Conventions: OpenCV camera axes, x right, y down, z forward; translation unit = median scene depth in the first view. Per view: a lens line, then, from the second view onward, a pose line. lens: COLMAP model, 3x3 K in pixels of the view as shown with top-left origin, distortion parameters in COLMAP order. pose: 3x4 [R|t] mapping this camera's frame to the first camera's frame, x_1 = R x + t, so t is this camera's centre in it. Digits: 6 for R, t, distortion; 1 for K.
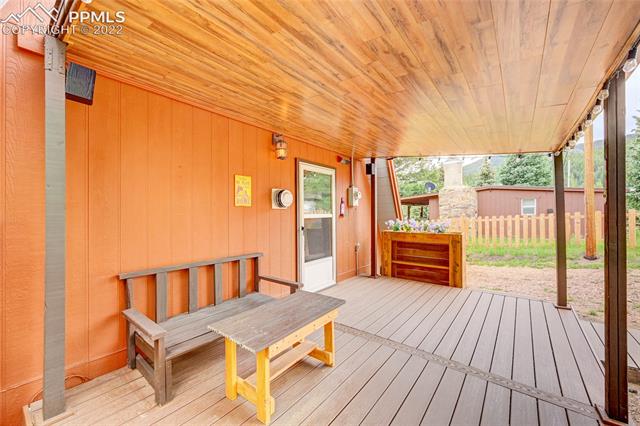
lens RADIAL K [[249.4, 0, 320.0], [0, 249.4, 213.0], [0, 0, 1]] dist [0.005840, 0.000174]
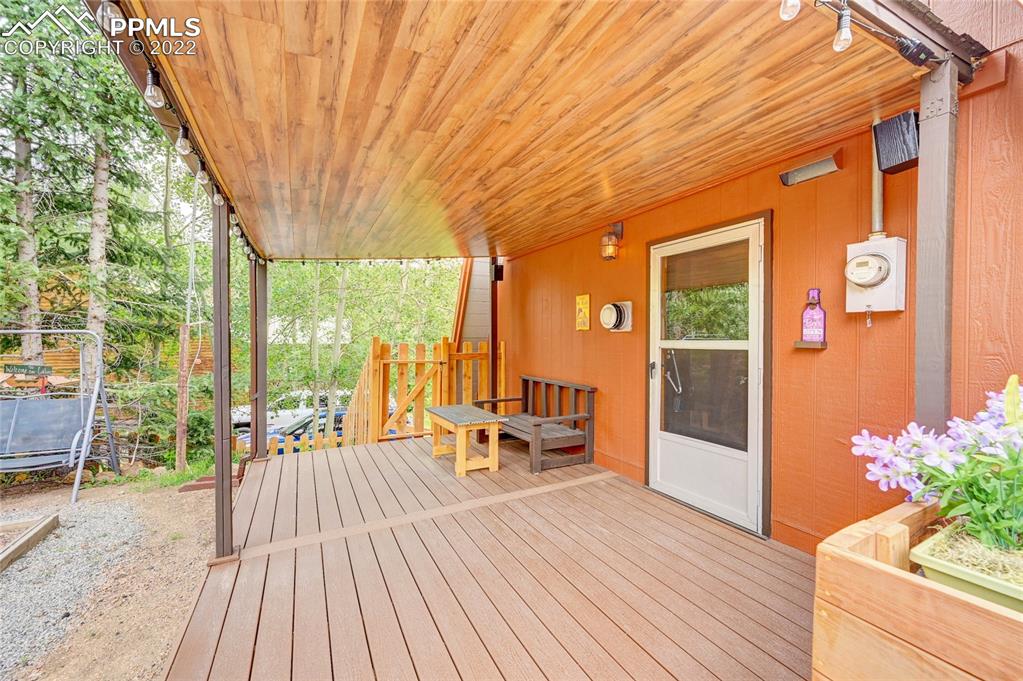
lens RADIAL K [[398.7, 0, 511.5], [0, 398.7, 340.5], [0, 0, 1]] dist [0.005840, 0.000174]
pose [[-0.390219, 0.015872, -0.920585, 0.878718], [0.006986, 0.999874, 0.014278, -0.009210], [0.920696, -0.000860, -0.390281, 1.066043]]
